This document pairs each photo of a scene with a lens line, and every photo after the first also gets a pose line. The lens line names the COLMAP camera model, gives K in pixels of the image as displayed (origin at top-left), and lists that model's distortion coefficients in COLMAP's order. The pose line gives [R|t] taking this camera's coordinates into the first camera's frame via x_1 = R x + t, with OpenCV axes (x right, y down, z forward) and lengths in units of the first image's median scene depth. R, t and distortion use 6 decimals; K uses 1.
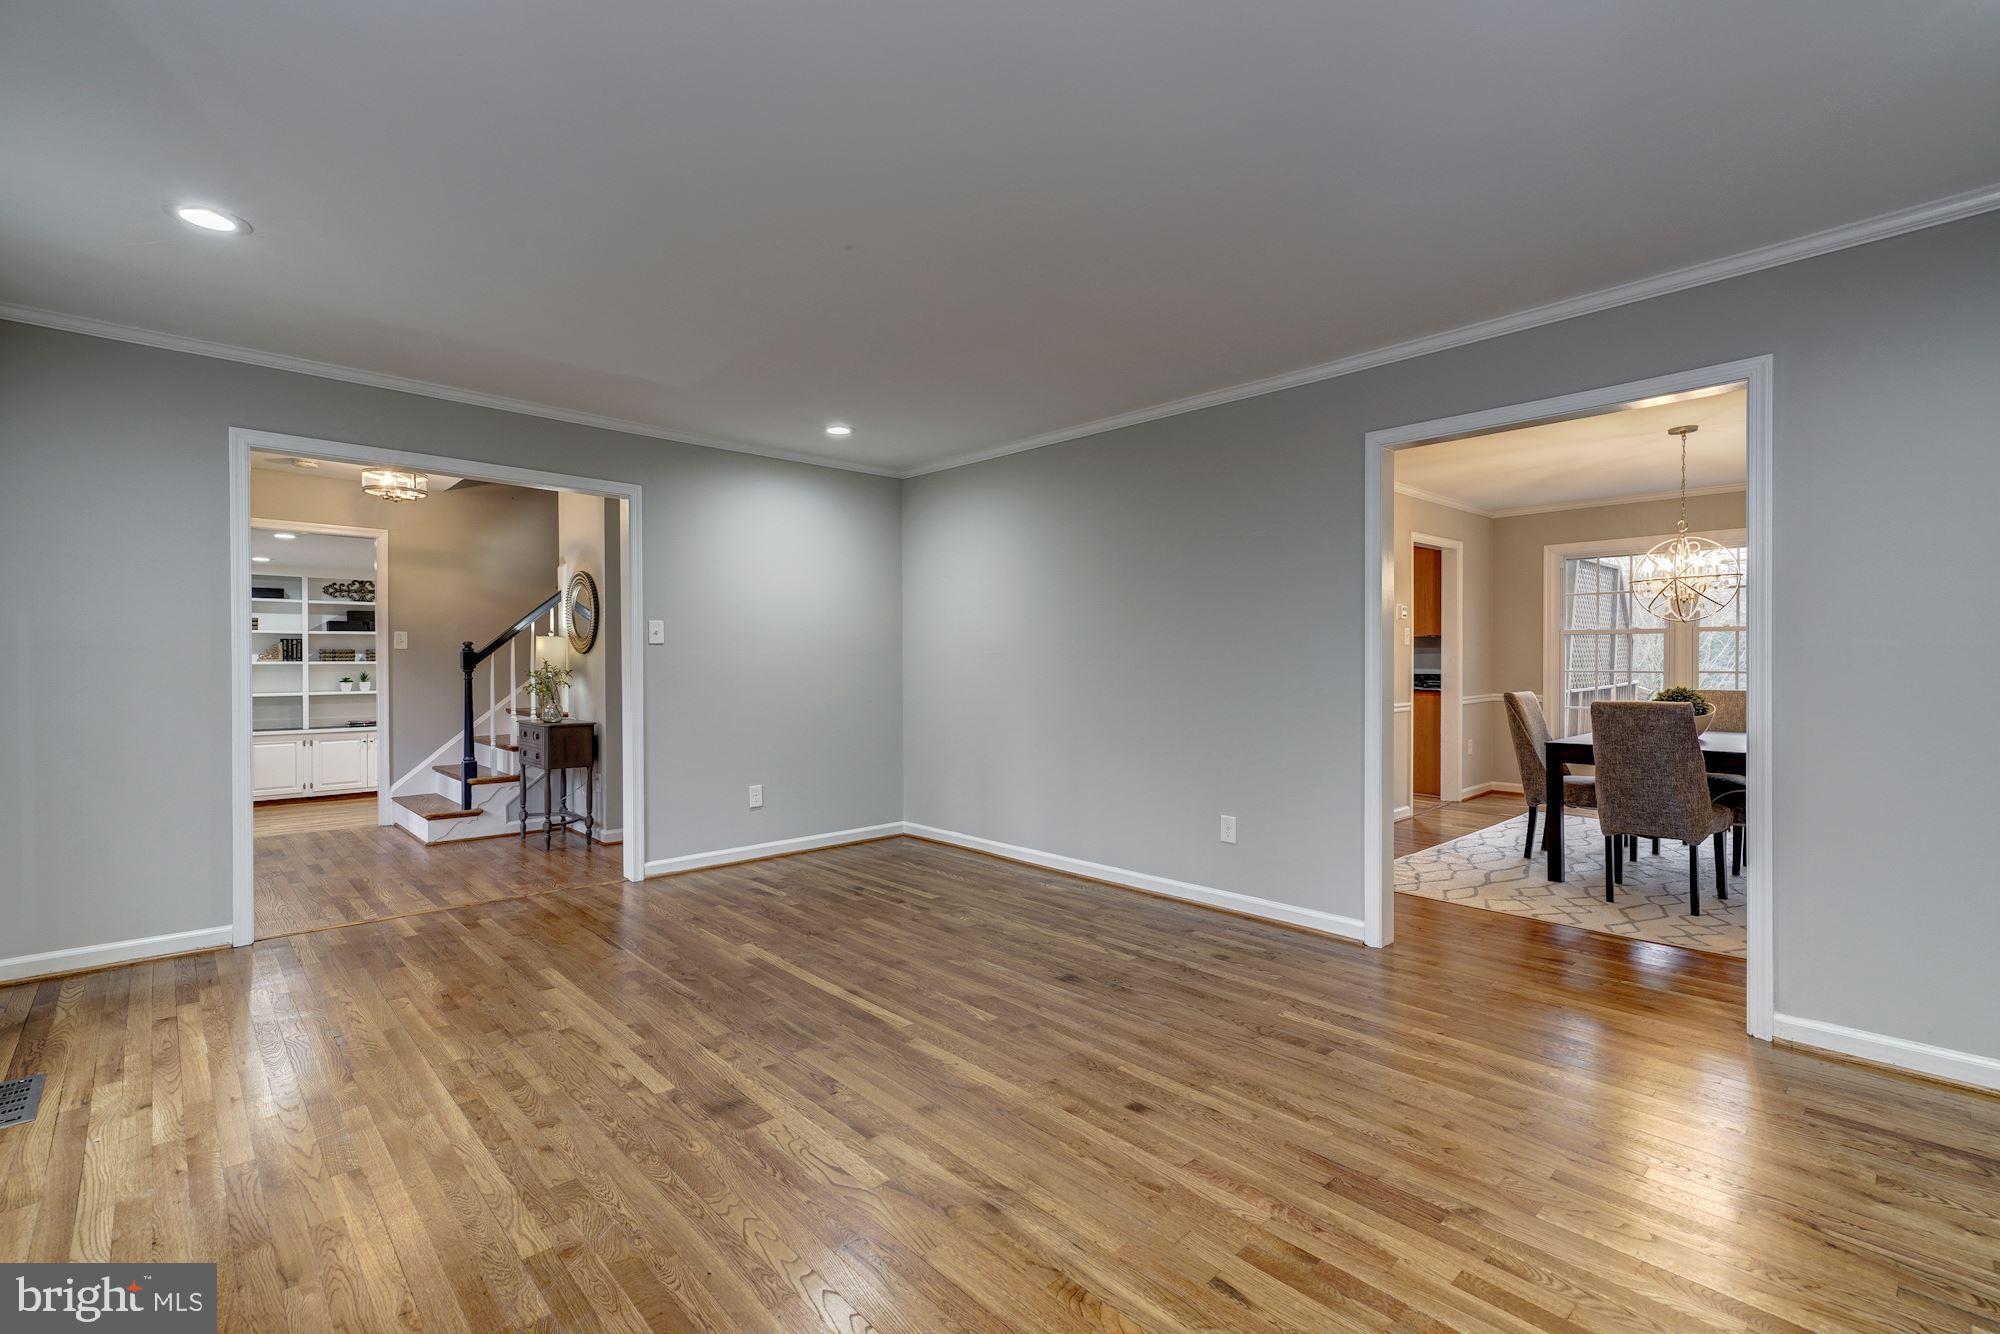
lens RADIAL K [[893.2, 0, 980.5], [0, 893.2, 662.7], [0, 0, 1]] dist [0.008994, 0.000446]
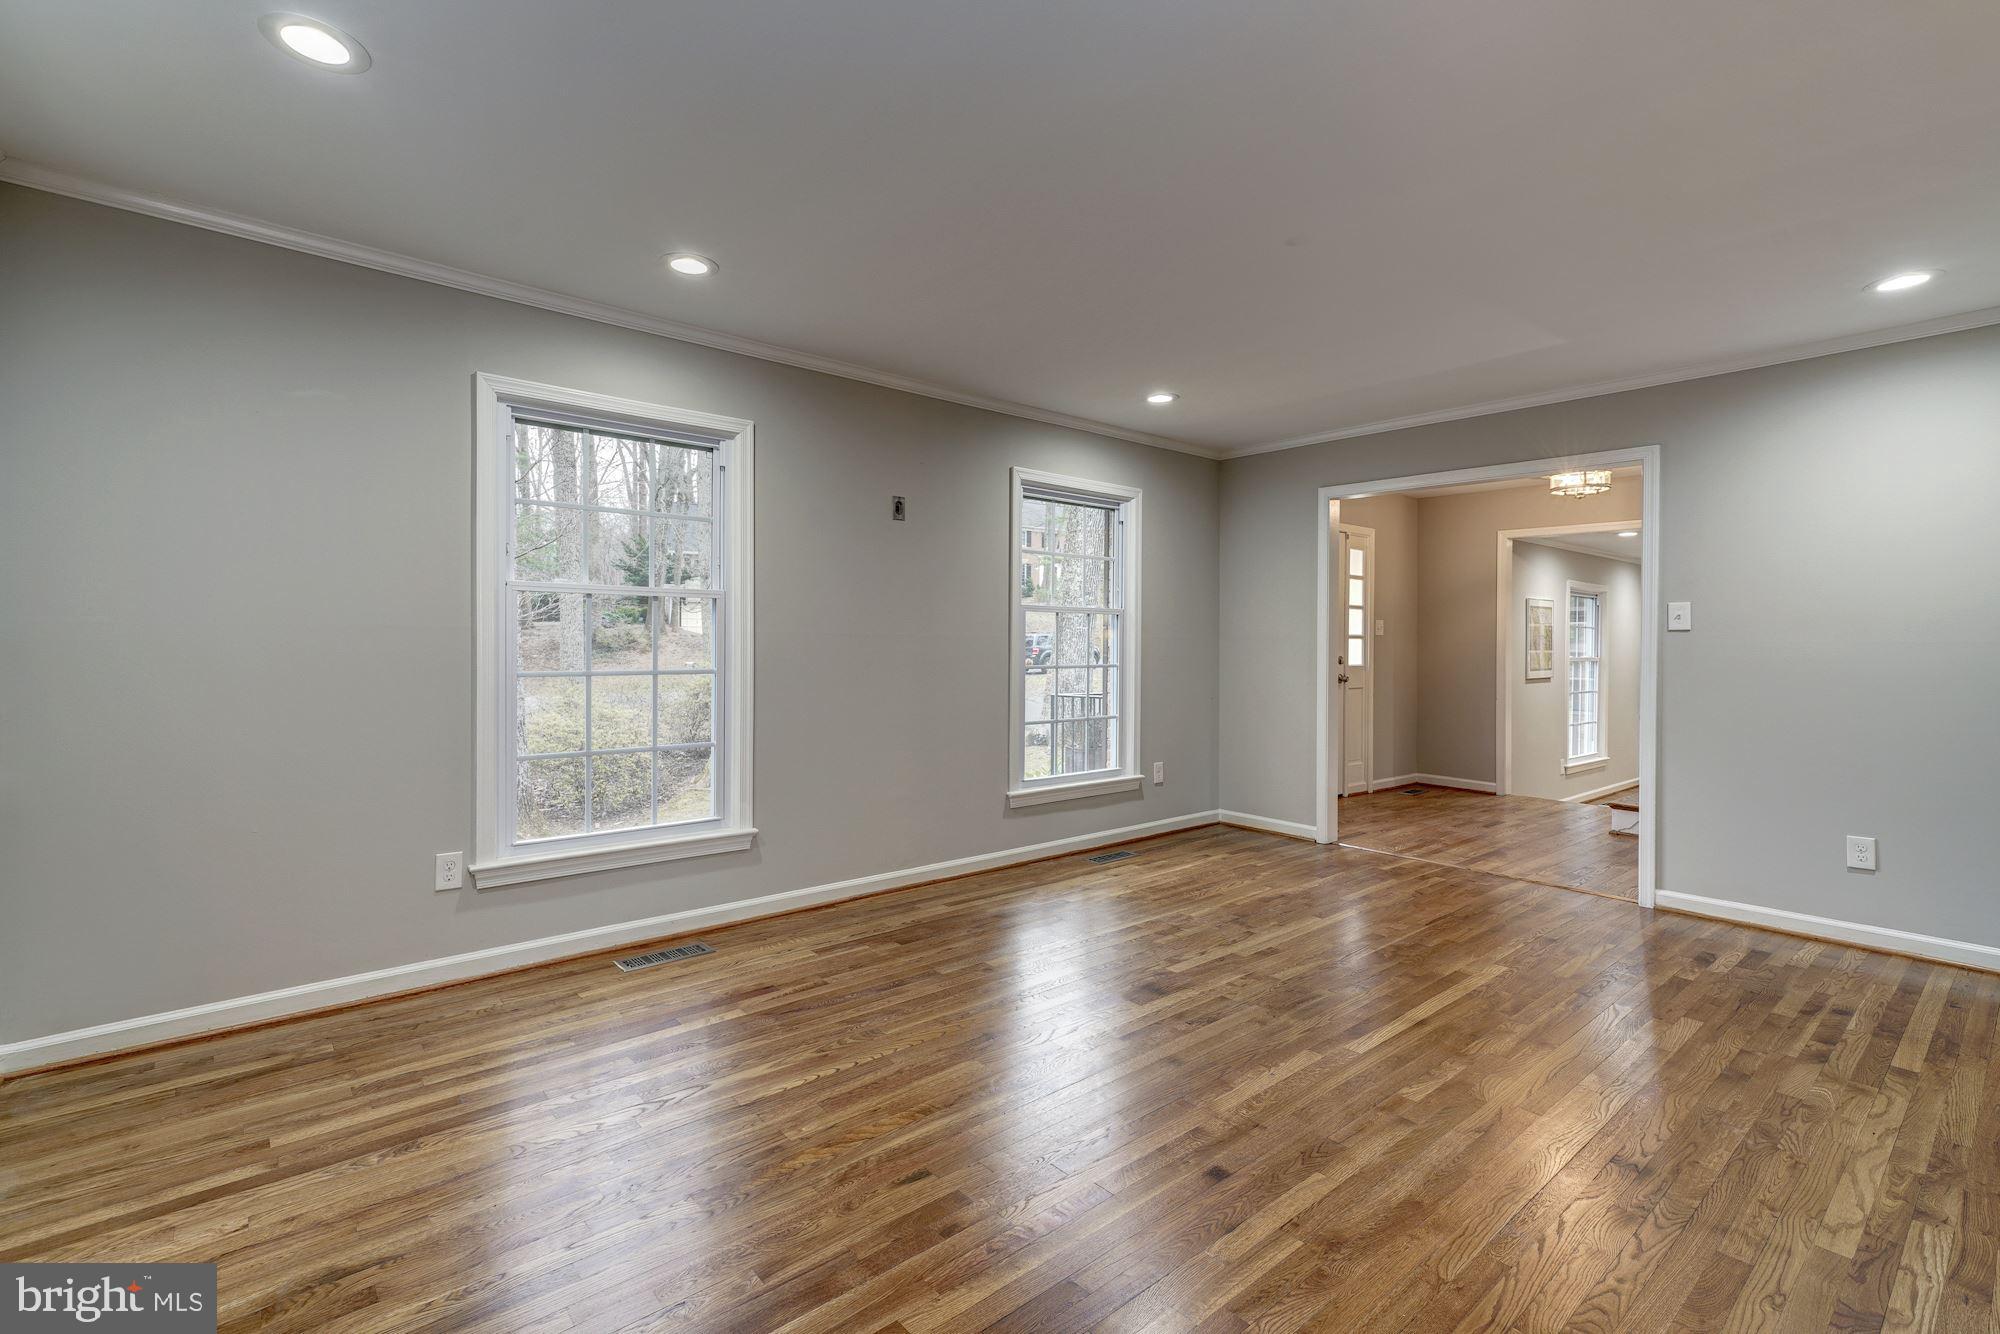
lens RADIAL K [[893.2, 0, 984.7], [0, 893.2, 658.0], [0, 0, 1]] dist [0.008994, 0.000446]
pose [[-0.045969, 0.014328, -0.998840, 0.829778], [-0.008546, 0.999855, 0.014736, -0.006627], [0.998906, 0.009214, -0.045840, 0.649904]]
